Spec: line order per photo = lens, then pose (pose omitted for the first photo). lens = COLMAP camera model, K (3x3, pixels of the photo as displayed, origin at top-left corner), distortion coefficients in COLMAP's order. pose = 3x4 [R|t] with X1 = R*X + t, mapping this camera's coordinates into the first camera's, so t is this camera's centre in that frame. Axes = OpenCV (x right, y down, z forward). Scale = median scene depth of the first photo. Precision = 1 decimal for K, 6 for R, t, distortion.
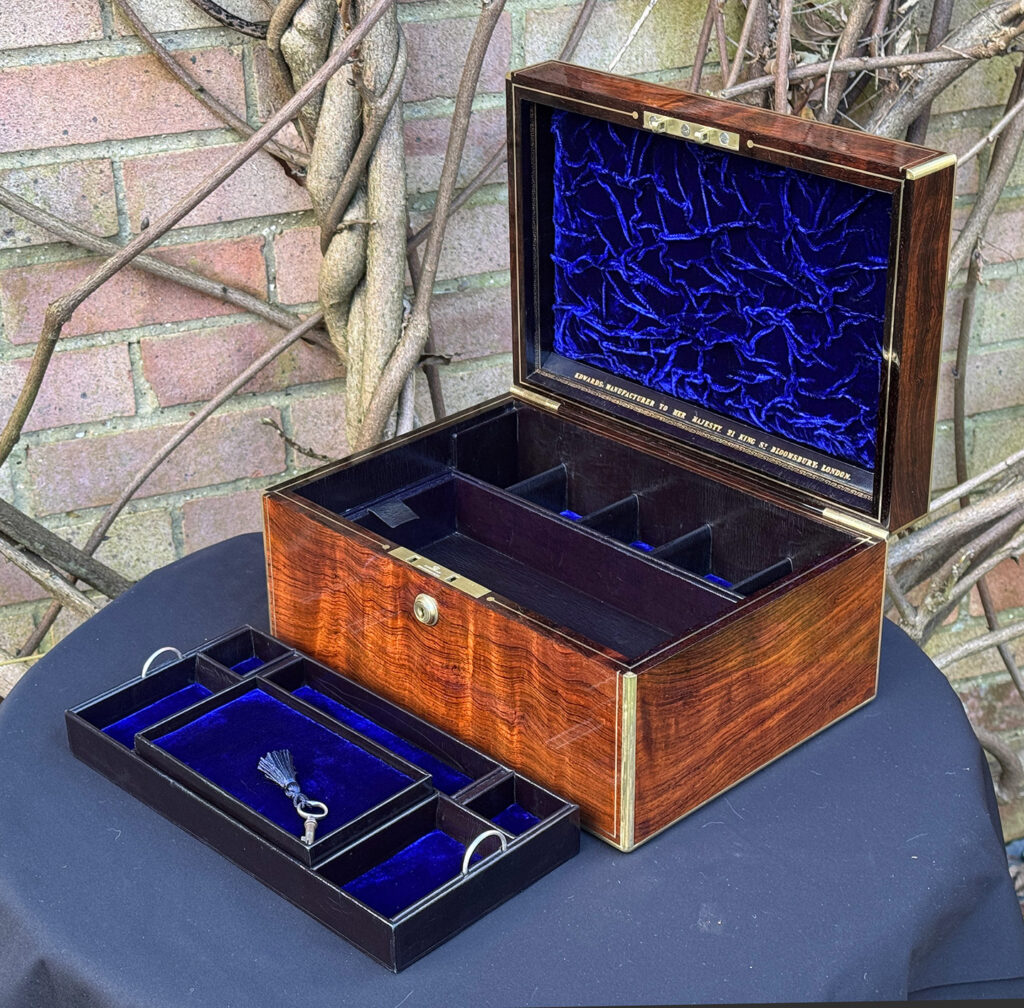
lens RADIAL K [[2025.0, 0, 476.6], [0, 2025.0, 469.5], [0, 0, 1]] dist [0.117616, 0.076030]
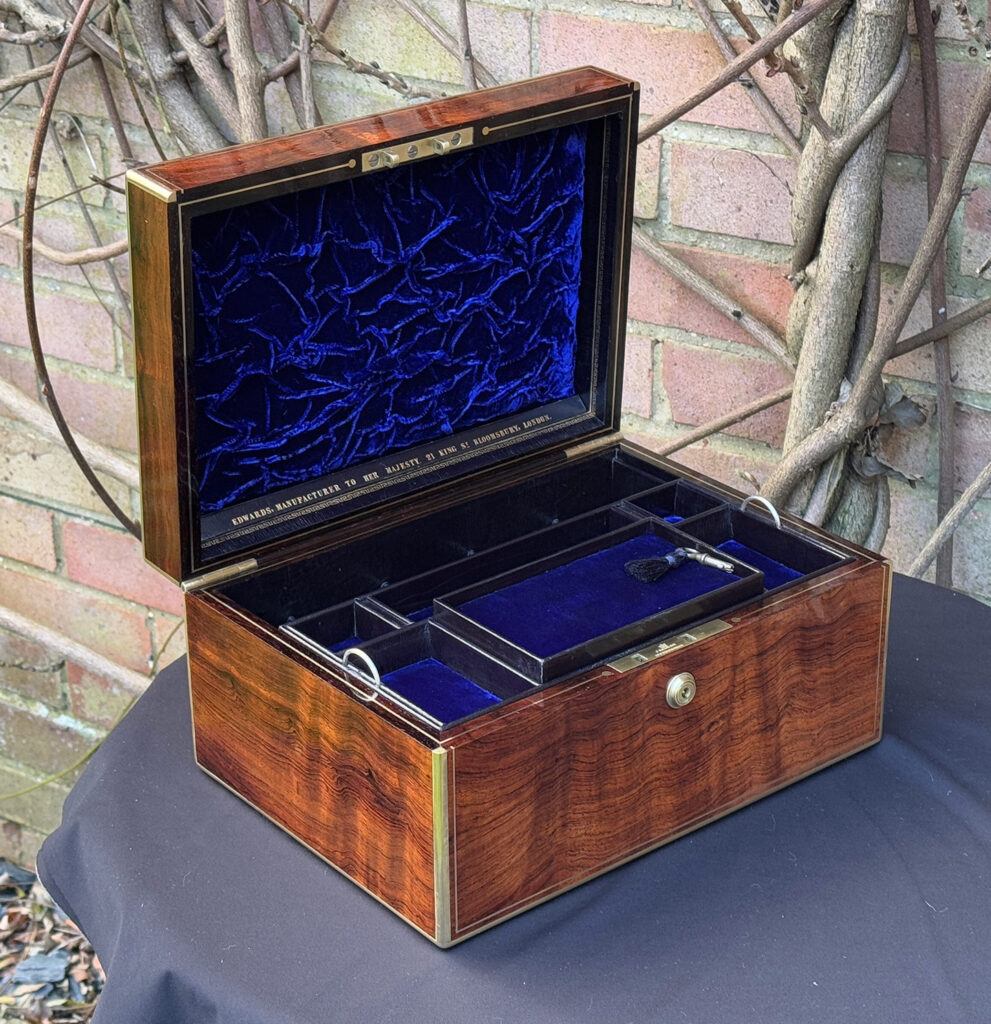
lens RADIAL K [[2460.6, 0, 491.3], [0, 2460.6, 475.6], [0, 0, 1]] dist [0.240728, -0.115890]
pose [[0.082821, -0.404171, 0.910926, -0.922792], [0.436406, 0.836472, 0.331458, -0.381191], [-0.895930, 0.370082, 0.245660, 0.728766]]
